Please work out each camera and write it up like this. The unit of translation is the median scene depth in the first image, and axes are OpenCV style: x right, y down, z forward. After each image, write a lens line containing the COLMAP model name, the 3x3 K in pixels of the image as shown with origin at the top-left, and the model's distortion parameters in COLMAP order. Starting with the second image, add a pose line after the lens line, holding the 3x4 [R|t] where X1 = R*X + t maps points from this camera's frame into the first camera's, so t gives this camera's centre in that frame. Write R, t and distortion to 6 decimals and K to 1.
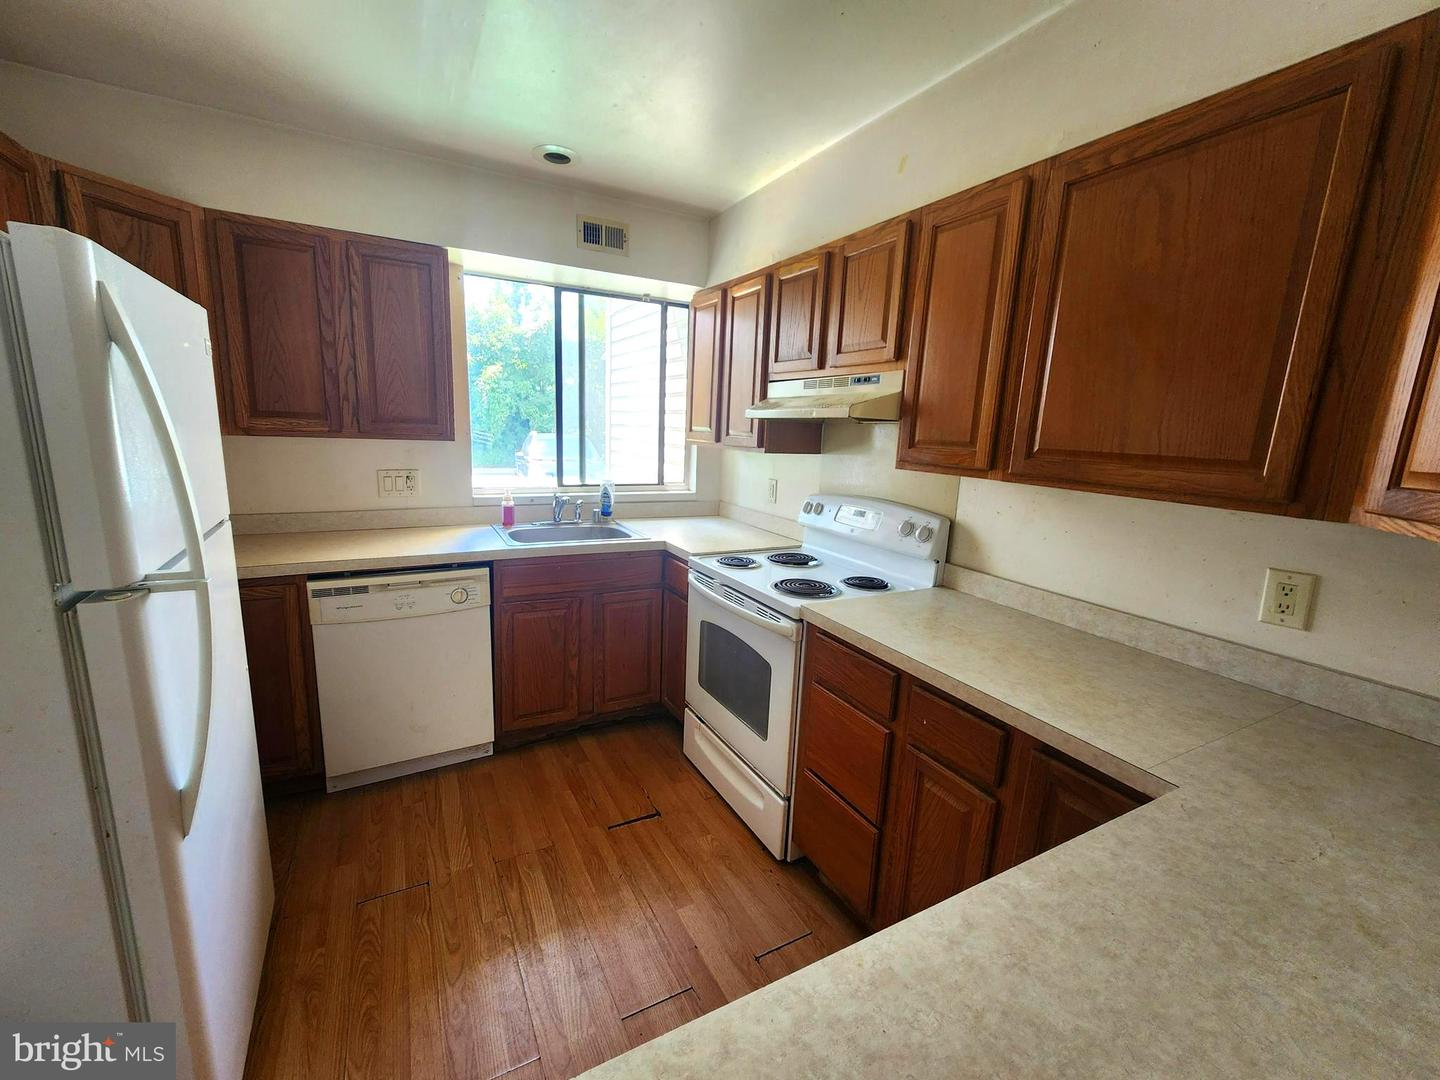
lens RADIAL K [[593.2, 0, 710.4], [0, 593.2, 536.9], [0, 0, 1]] dist [0.000252, -0.000425]
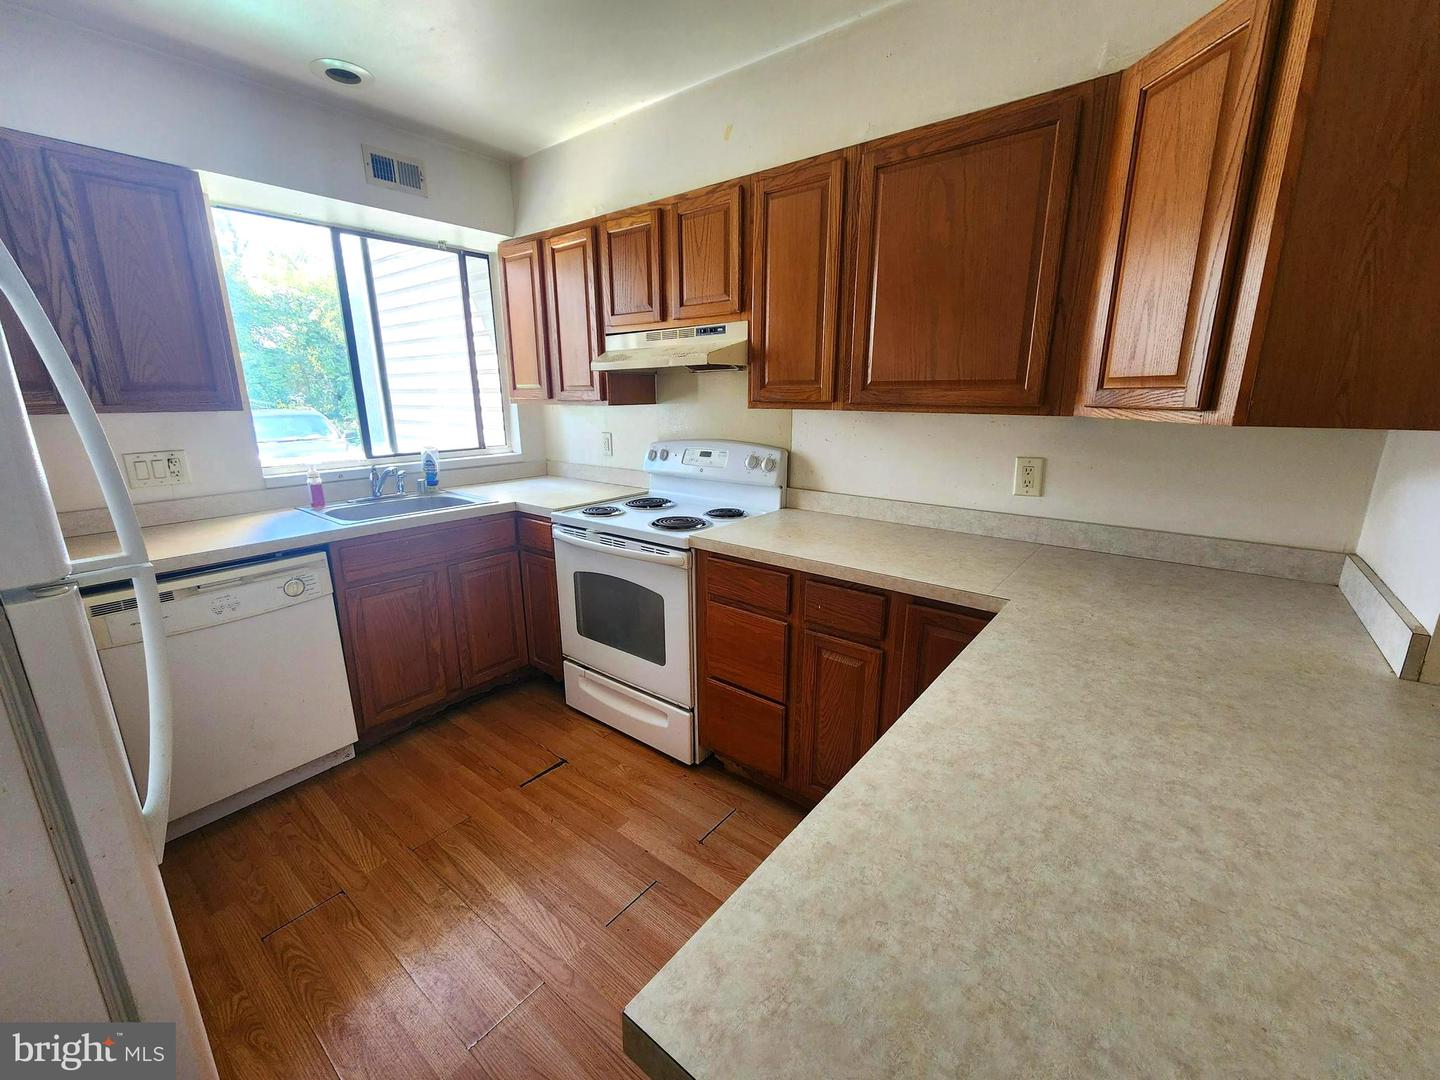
lens RADIAL K [[593.2, 0, 710.4], [0, 593.2, 536.9], [0, 0, 1]] dist [0.000252, -0.000425]
pose [[0.918523, -0.135887, 0.371282, -0.196258], [0.113409, 0.990173, 0.081830, 0.026525], [-0.378753, -0.033056, 0.924907, -0.039758]]
